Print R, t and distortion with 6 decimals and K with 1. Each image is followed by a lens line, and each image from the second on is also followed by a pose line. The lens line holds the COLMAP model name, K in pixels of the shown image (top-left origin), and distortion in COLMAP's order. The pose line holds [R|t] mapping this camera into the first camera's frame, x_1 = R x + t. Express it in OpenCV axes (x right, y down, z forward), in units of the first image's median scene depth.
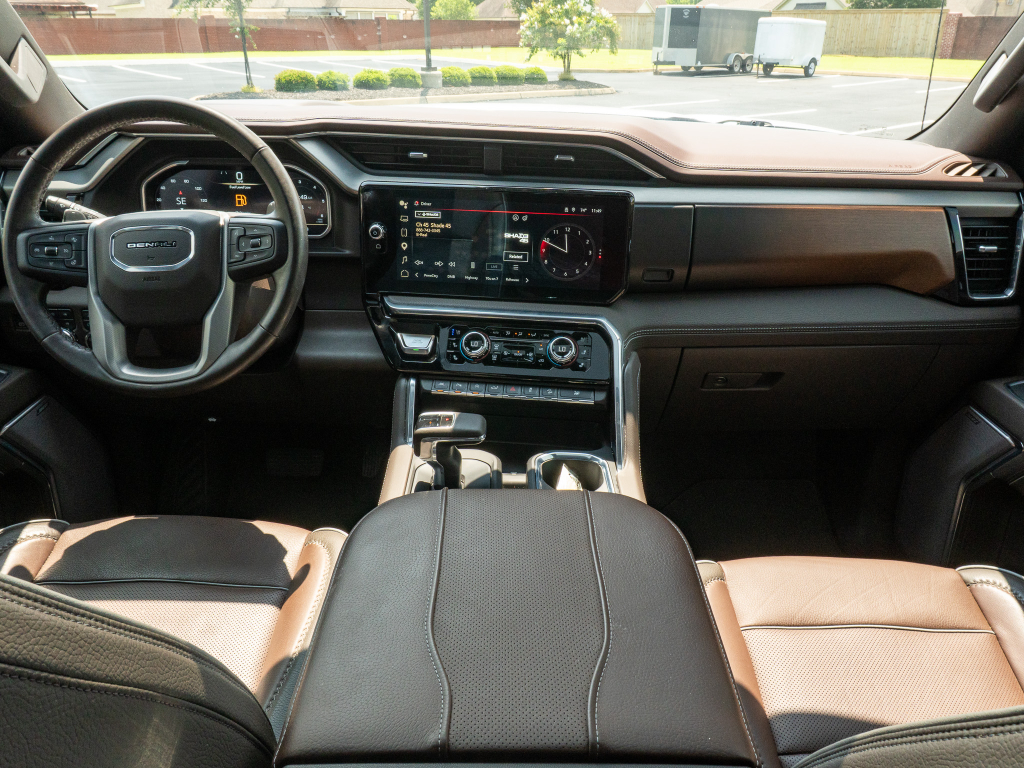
lens RADIAL K [[771.4, 0, 511.8], [0, 771.4, 389.2], [0, 0, 1]] dist [-0.008518, -0.005249]
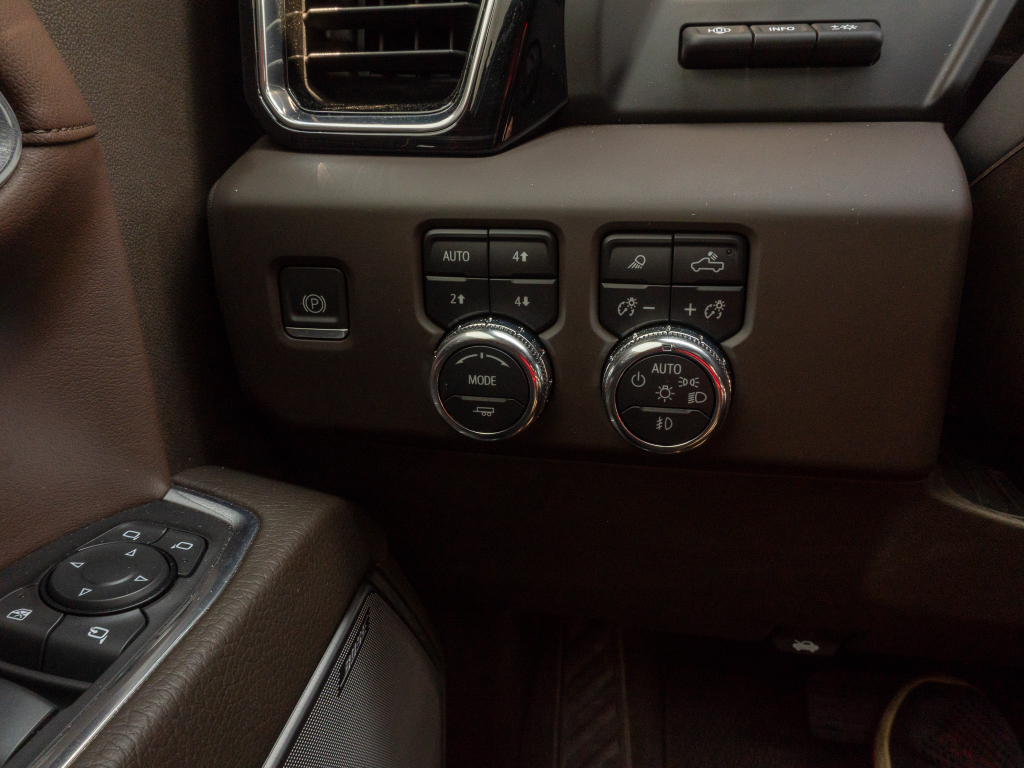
lens RADIAL K [[771.4, 0, 513.1], [0, 771.4, 385.8], [0, 0, 1]] dist [-0.008518, -0.005249]
pose [[0.982763, 0.029486, -0.182504, -0.565209], [-0.042089, 0.996960, -0.065571, -0.050583], [0.180016, 0.072122, 0.981016, 0.830382]]
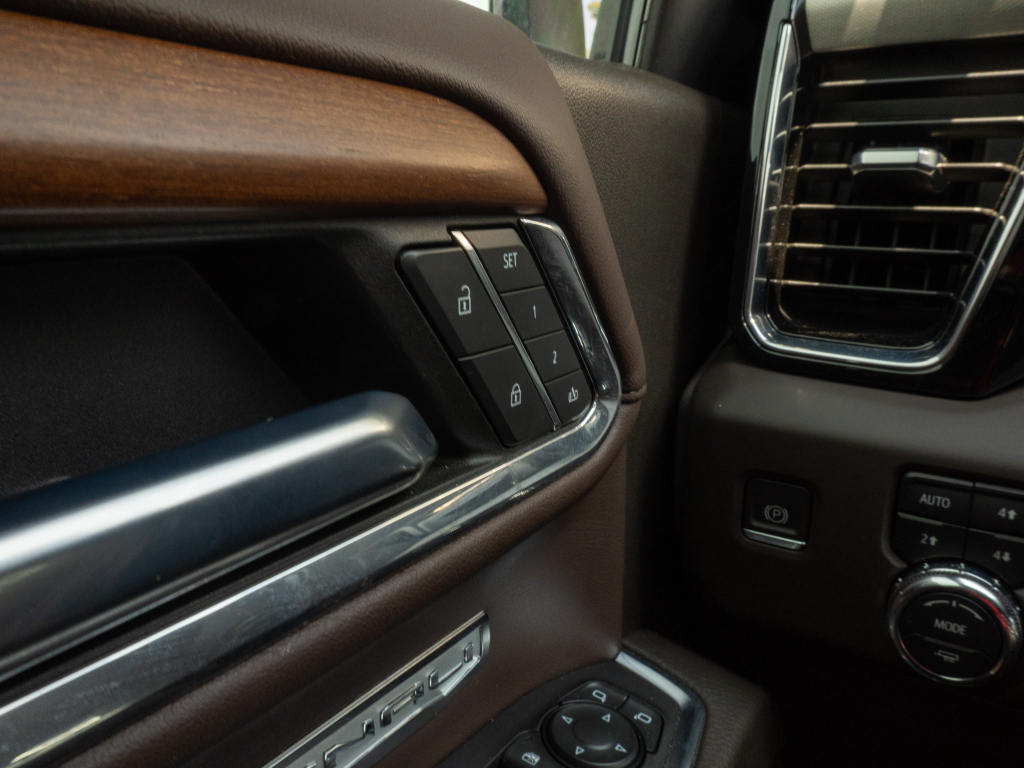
lens RADIAL K [[771.4, 0, 516.6], [0, 771.4, 381.8], [0, 0, 1]] dist [-0.008518, -0.005249]
pose [[0.840326, 0.114914, -0.529761, -0.610583], [-0.216614, 0.967040, -0.133834, -0.078314], [0.496921, 0.227218, 0.837521, 0.778340]]
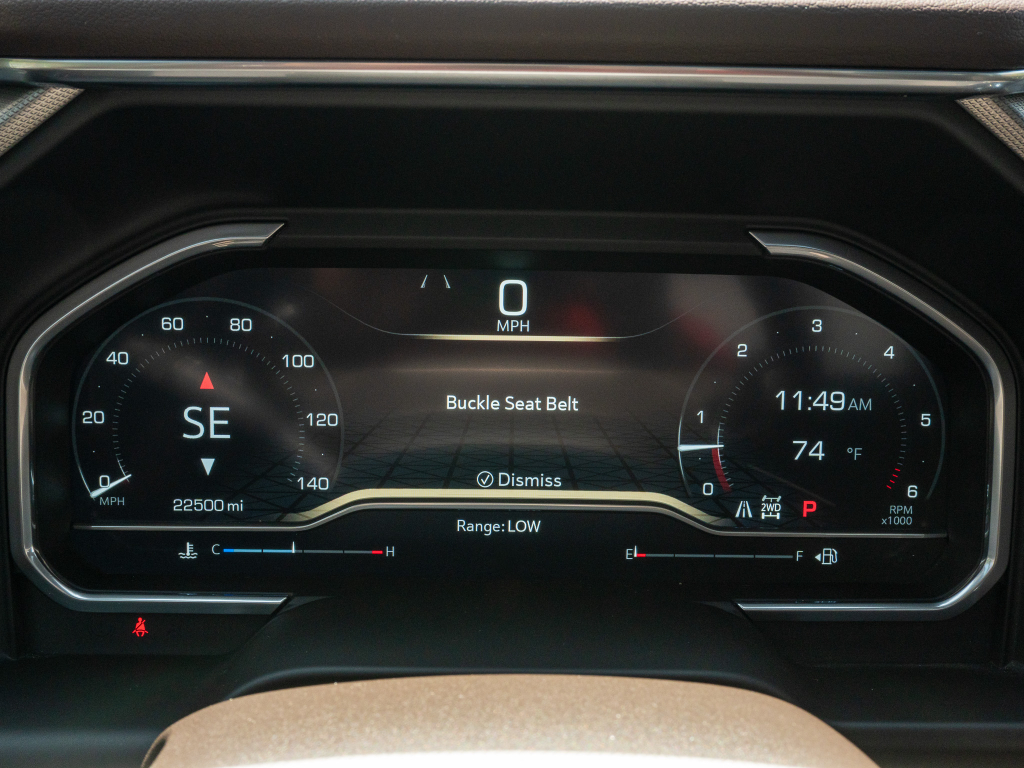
lens RADIAL K [[1264.5, 0, 515.5], [0, 1264.5, 381.1], [0, 0, 1]] dist [-0.012196, 0.000000]
pose [[0.999974, -0.005542, -0.004521, -0.387976], [0.004816, 0.989096, -0.147196, -0.230187], [0.005287, 0.147171, 0.989097, 0.755495]]
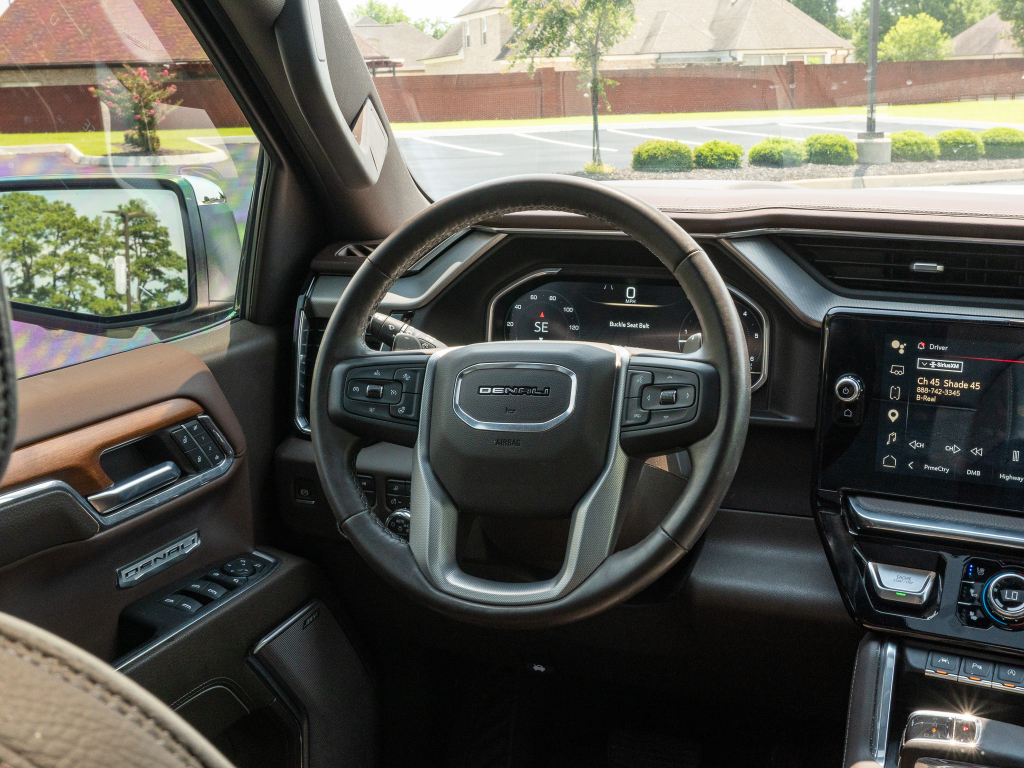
lens RADIAL K [[1264.5, 0, 517.6], [0, 1264.5, 393.9], [0, 0, 1]] dist [-0.012196, 0.000000]
pose [[0.931344, 0.054663, -0.360014, -0.061614], [-0.122880, 0.977855, -0.169414, -0.002756], [0.342780, 0.202021, 0.917436, 0.012240]]
